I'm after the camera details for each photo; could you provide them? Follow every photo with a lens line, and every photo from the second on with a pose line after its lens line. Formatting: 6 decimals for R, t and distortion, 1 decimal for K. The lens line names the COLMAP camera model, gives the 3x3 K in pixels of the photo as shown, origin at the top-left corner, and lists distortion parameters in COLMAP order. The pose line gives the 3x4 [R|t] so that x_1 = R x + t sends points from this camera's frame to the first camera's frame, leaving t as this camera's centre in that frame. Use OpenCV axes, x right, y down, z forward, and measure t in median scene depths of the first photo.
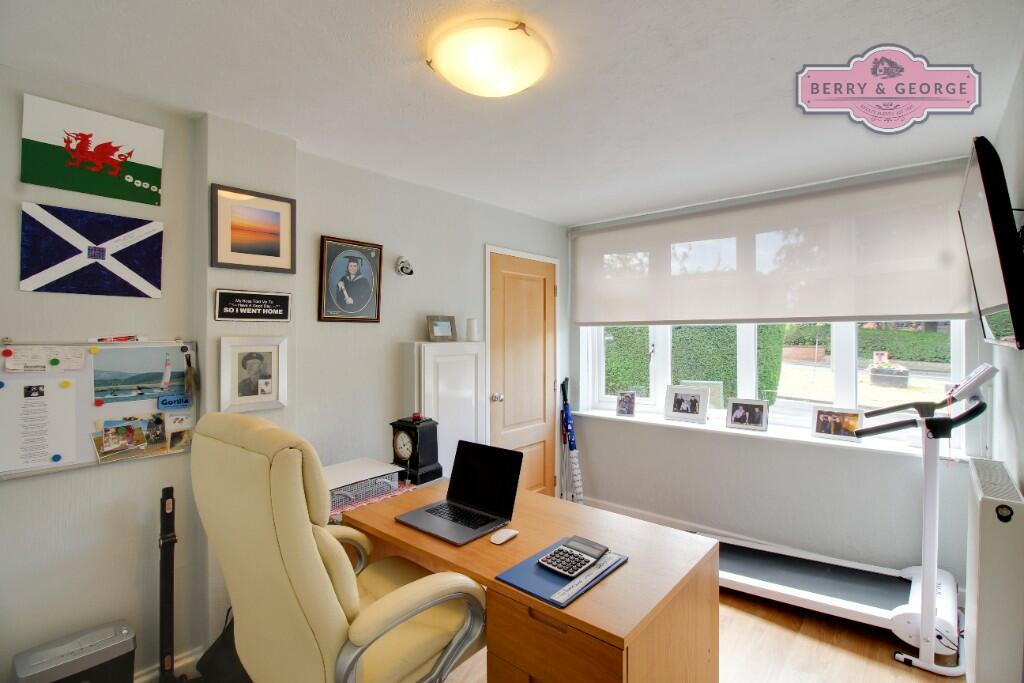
lens RADIAL K [[474.4, 0, 510.8], [0, 474.4, 314.3], [0, 0, 1]] dist [-0.018460, -0.000178]
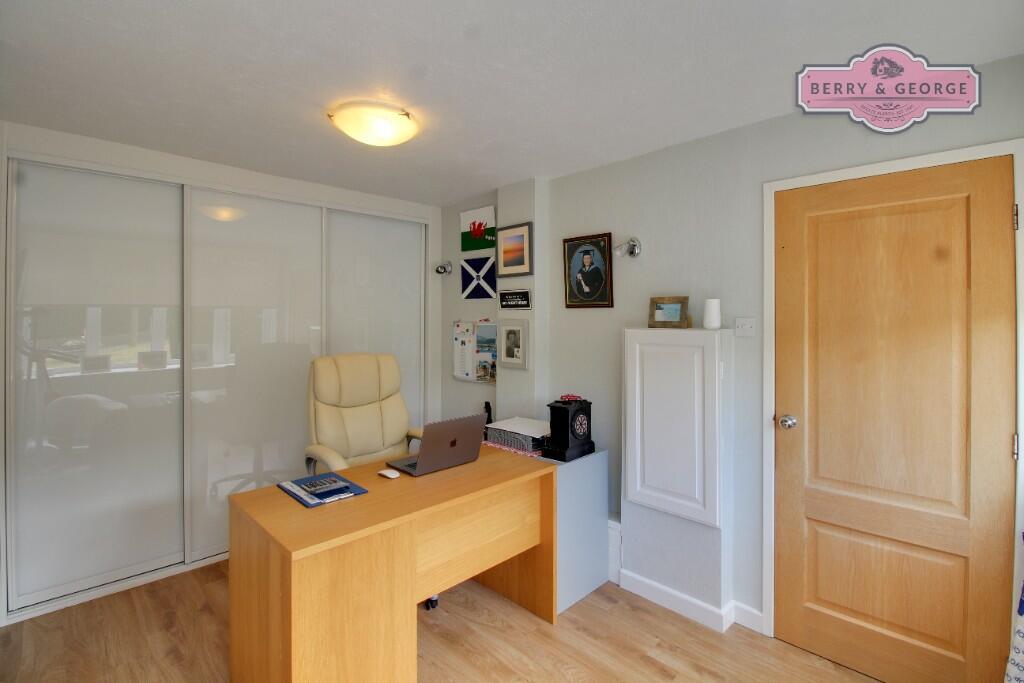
lens RADIAL K [[474.4, 0, 510.8], [0, 474.4, 314.3], [0, 0, 1]] dist [-0.018460, -0.000178]
pose [[-0.077858, -0.010683, -0.996907, 0.980865], [0.032155, 0.999395, -0.013221, 0.049361], [0.996446, -0.033085, -0.077468, 1.095095]]
